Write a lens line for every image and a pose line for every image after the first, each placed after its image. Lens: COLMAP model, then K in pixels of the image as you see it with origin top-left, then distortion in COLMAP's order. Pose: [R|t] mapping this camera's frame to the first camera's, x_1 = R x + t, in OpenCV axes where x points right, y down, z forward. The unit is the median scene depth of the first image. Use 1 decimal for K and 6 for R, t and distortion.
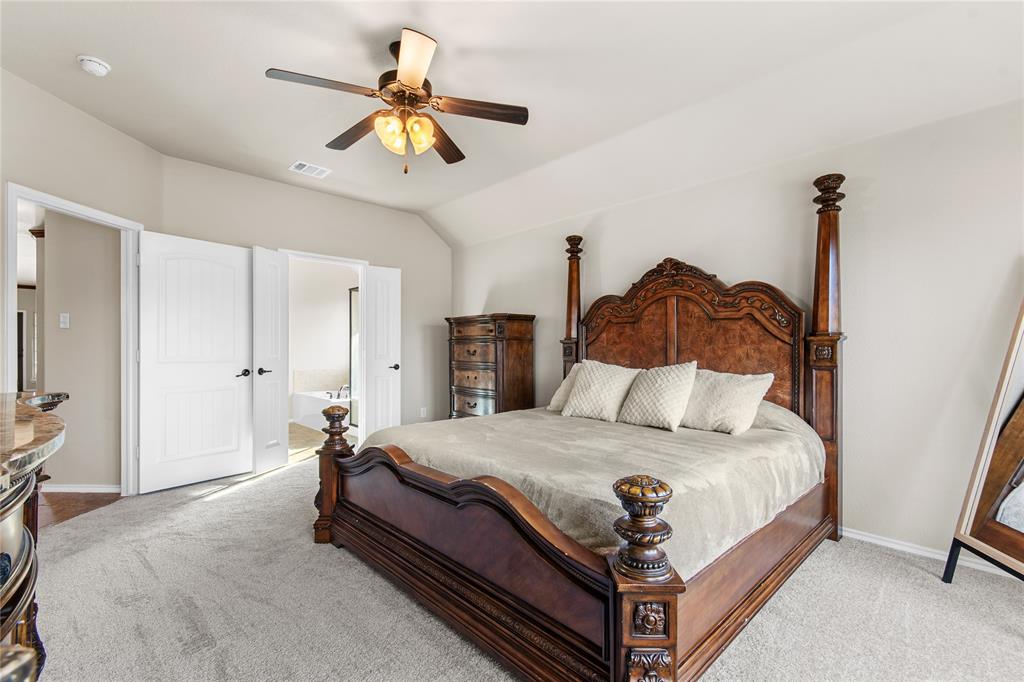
lens RADIAL K [[465.3, 0, 512.0], [0, 465.3, 341.0], [0, 0, 1]] dist [0.000424, -0.000066]
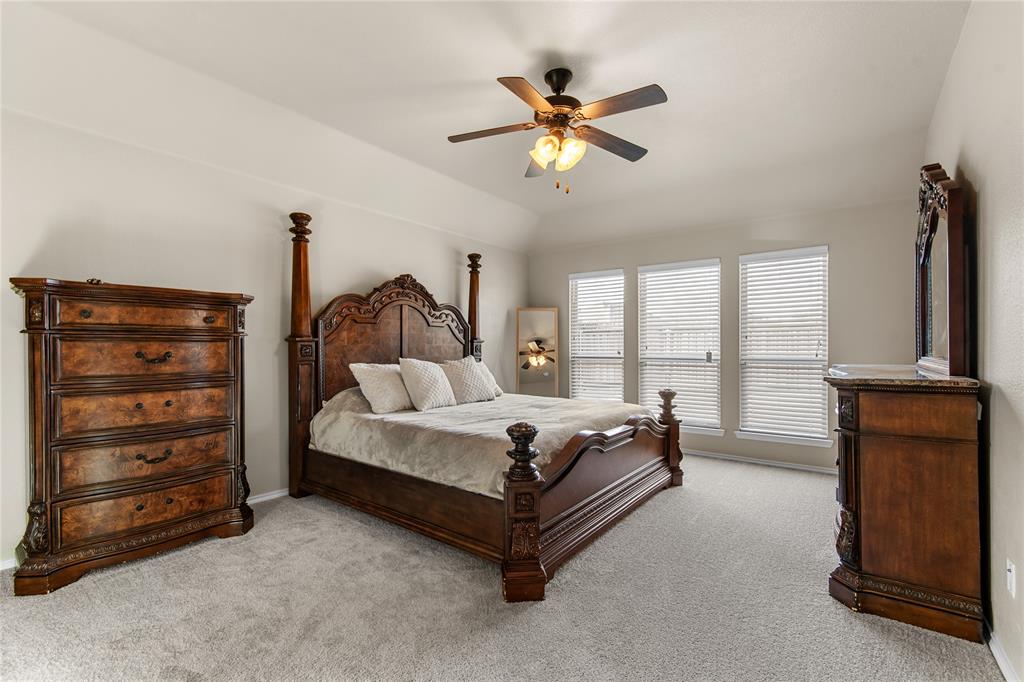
lens RADIAL K [[450.6, 0, 513.9], [0, 450.6, 349.0], [0, 0, 1]] dist [-0.000984, -0.000422]
pose [[-0.186610, 0.006062, 0.982415, -0.794565], [0.007921, 0.999958, -0.004666, 0.026015], [-0.982402, 0.006911, -0.186650, 0.846793]]
